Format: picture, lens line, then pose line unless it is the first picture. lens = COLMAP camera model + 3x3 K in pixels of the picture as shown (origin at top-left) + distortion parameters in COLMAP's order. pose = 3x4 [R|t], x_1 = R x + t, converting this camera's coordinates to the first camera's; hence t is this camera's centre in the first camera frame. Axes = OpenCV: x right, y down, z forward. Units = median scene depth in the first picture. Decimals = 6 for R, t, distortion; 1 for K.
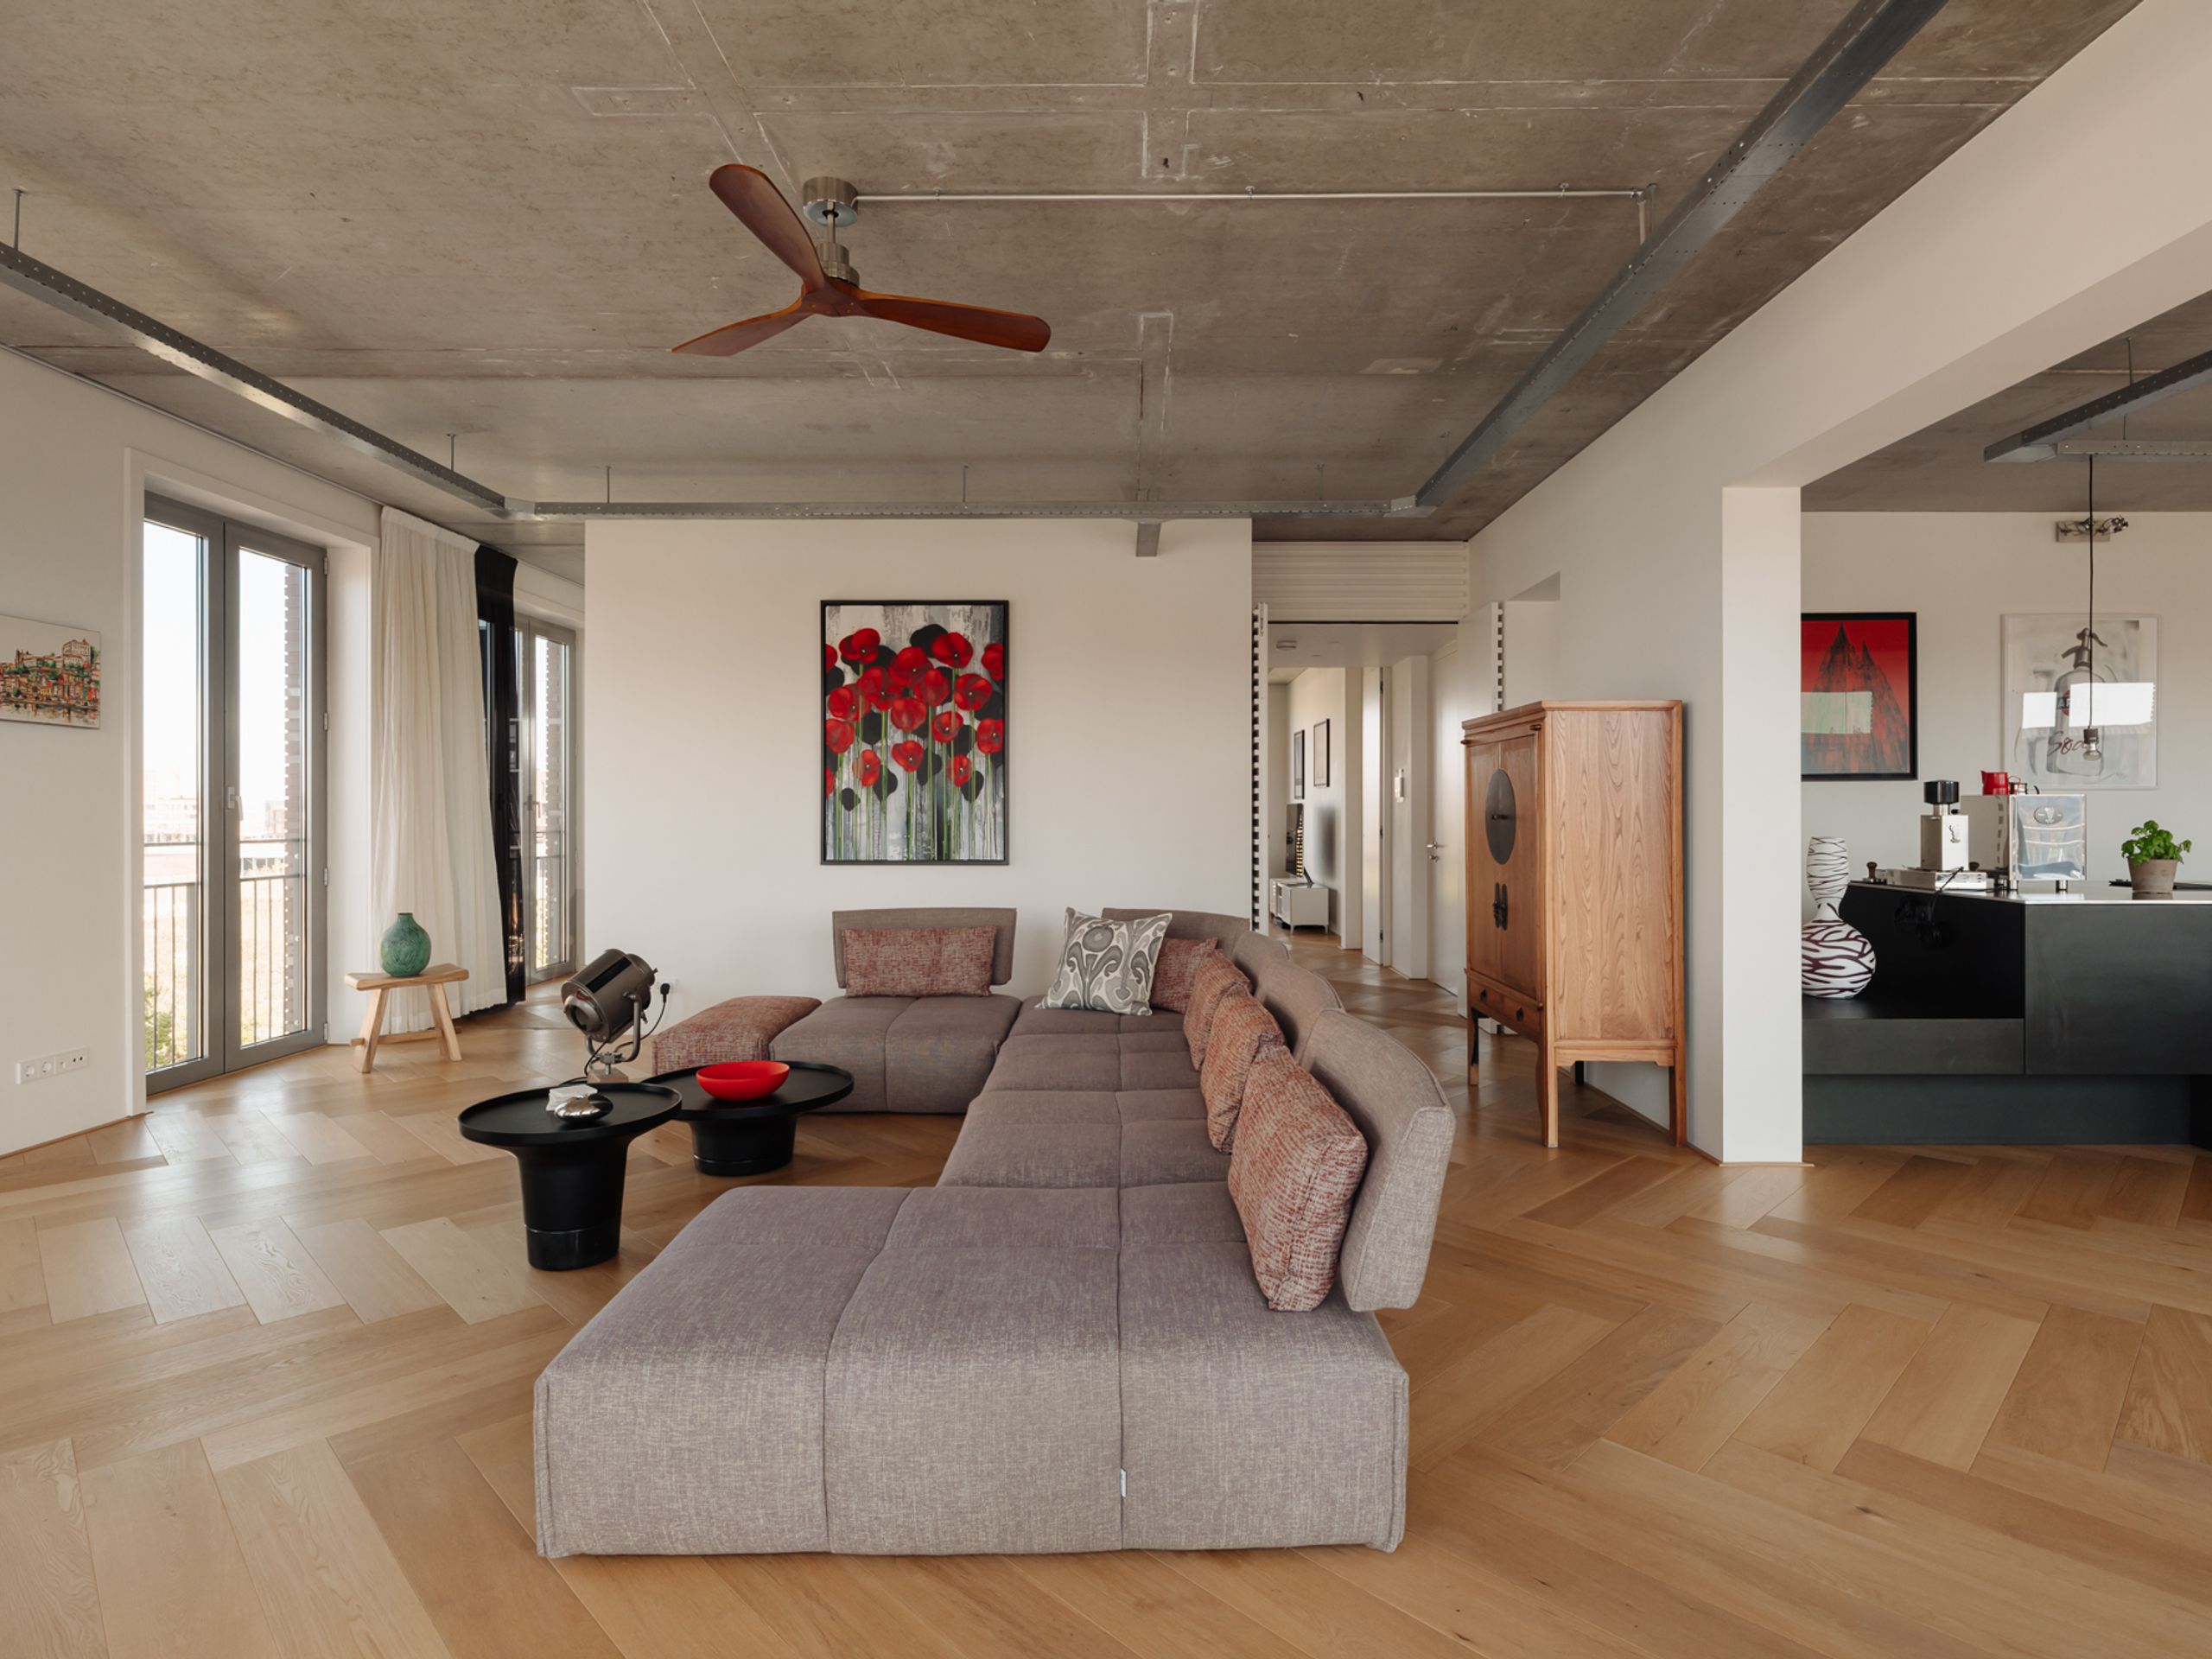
lens RADIAL K [[1164.9, 0, 1109.5], [0, 1164.9, 808.6], [0, 0, 1]] dist [-0.004754, -0.001024]
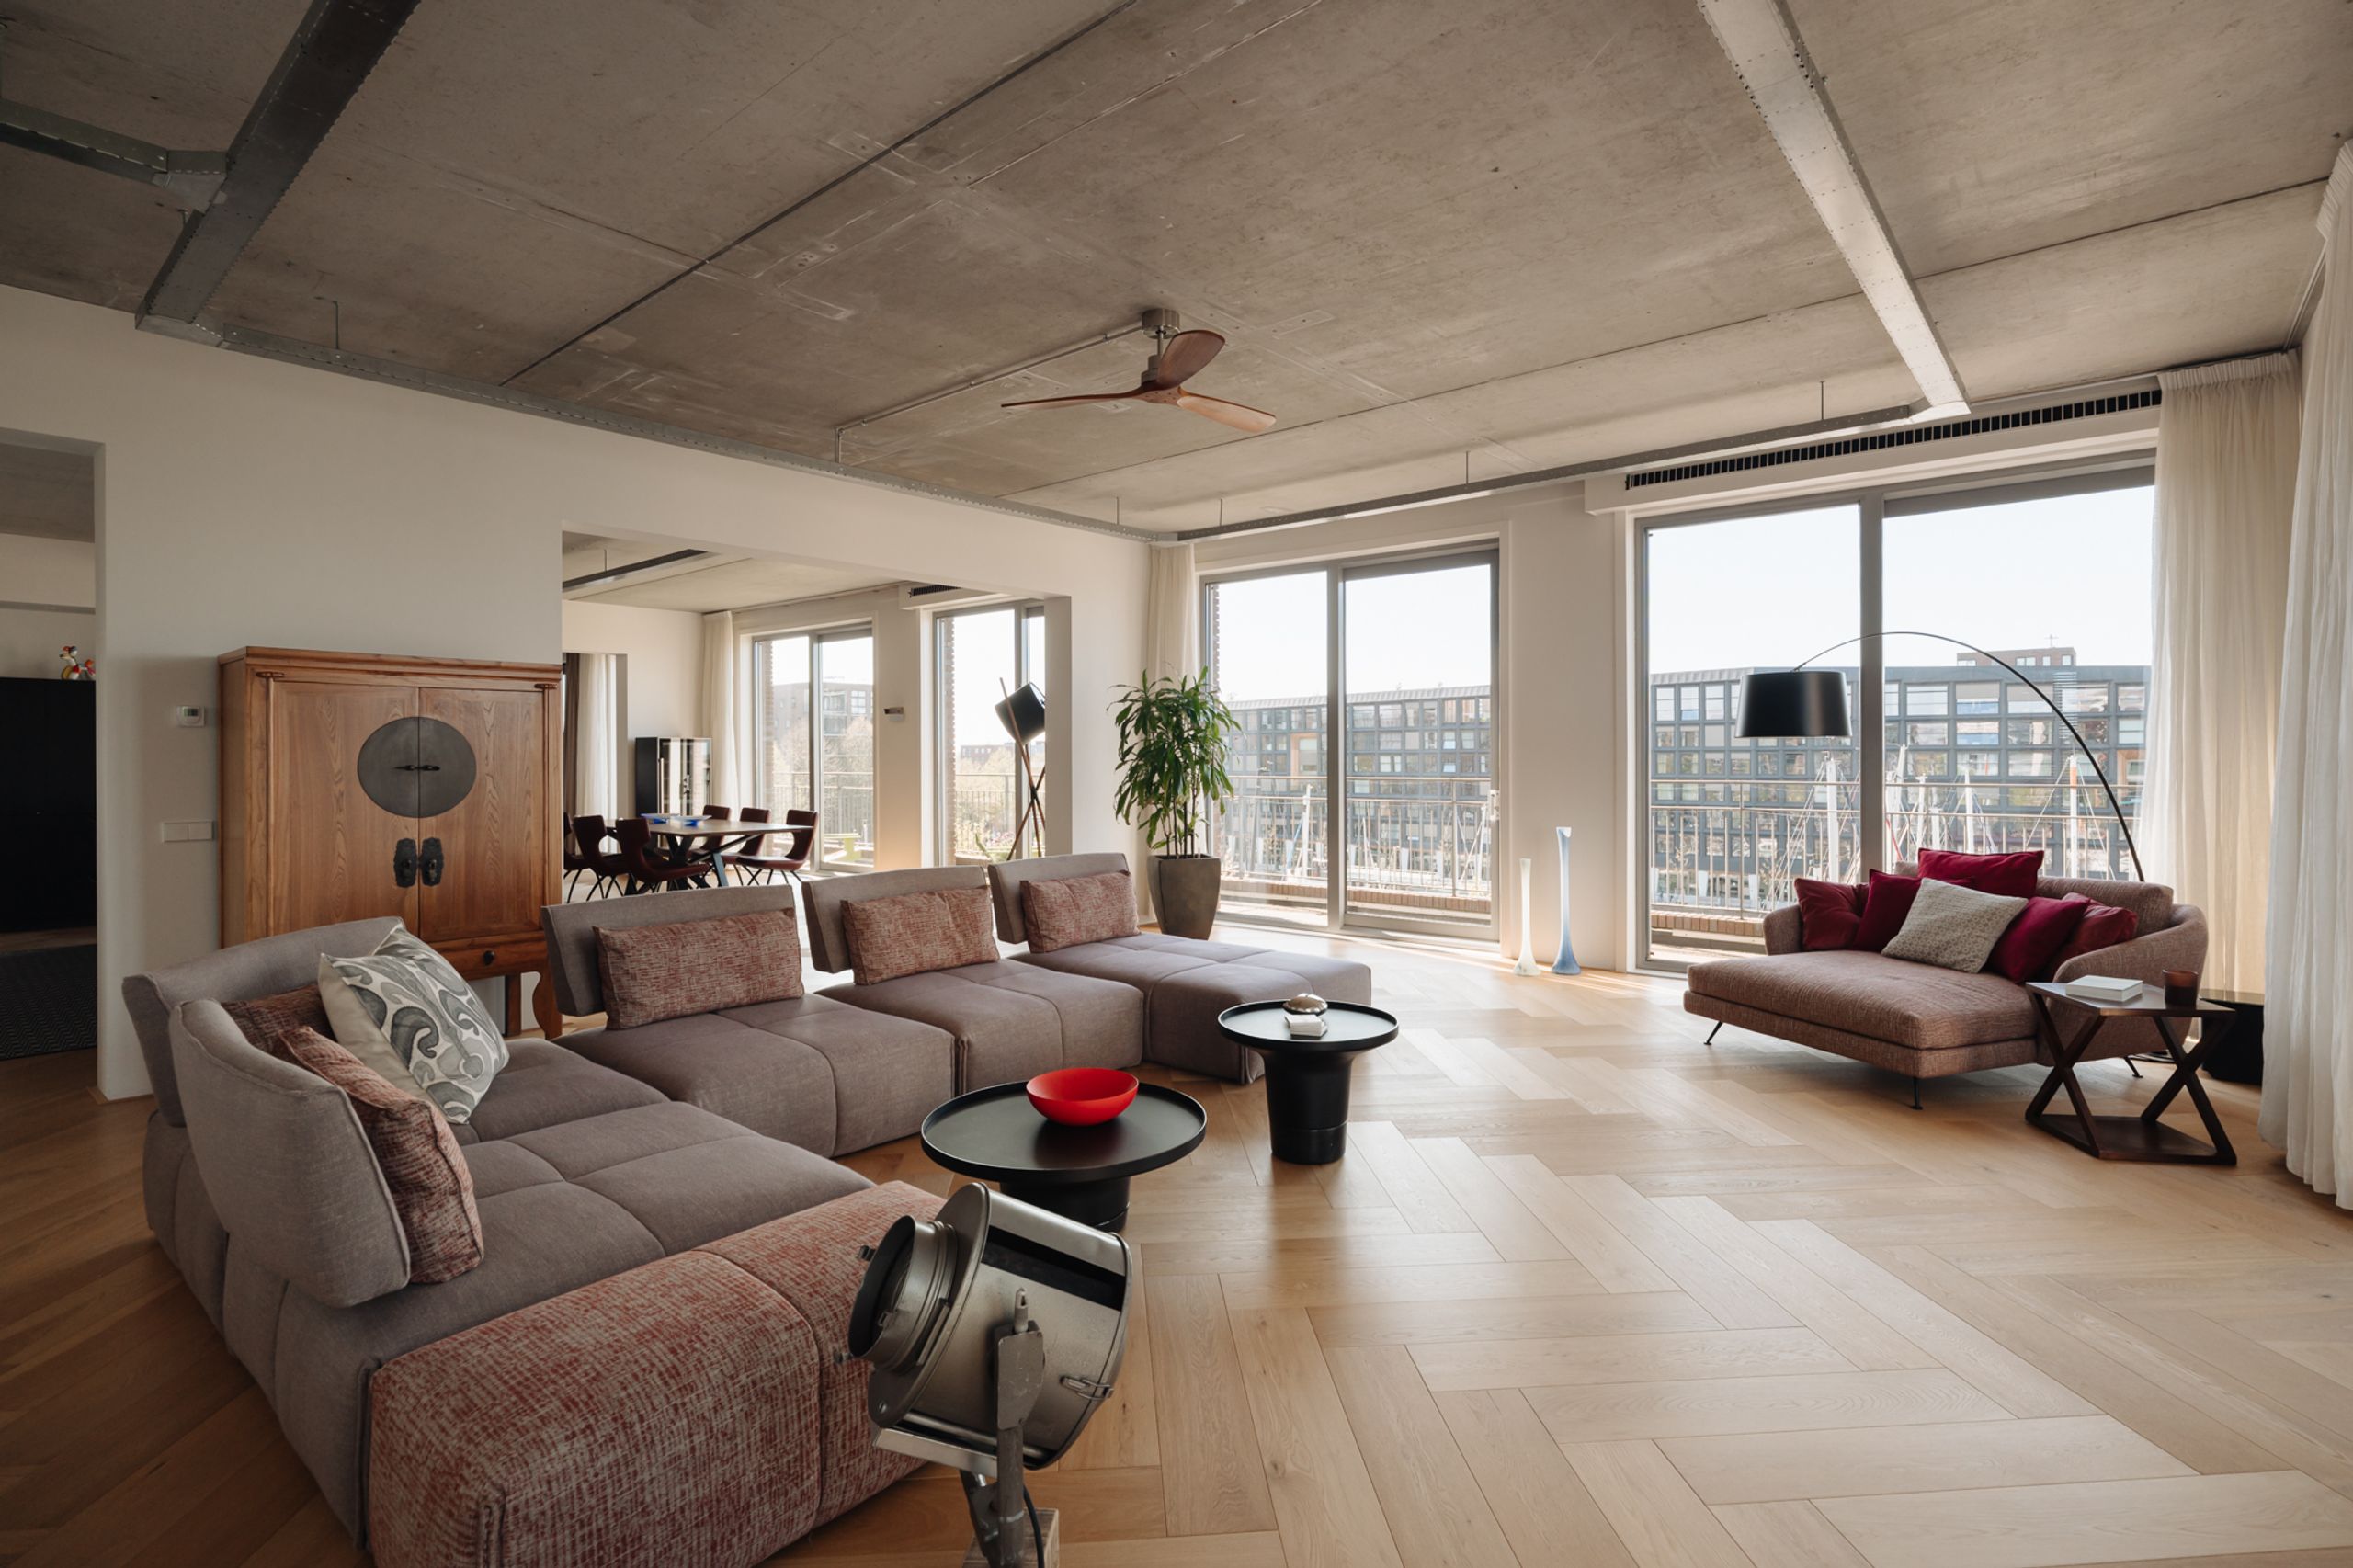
lens RADIAL K [[1099.8, 0, 1177.6], [0, 1099.8, 757.0], [0, 0, 1]] dist [0.000132, -0.000004]
pose [[-0.767684, 0.002185, 0.640825, -0.890990], [0.000603, 0.999996, -0.002687, 0.004932], [-0.640829, -0.001676, -0.767682, 1.611496]]
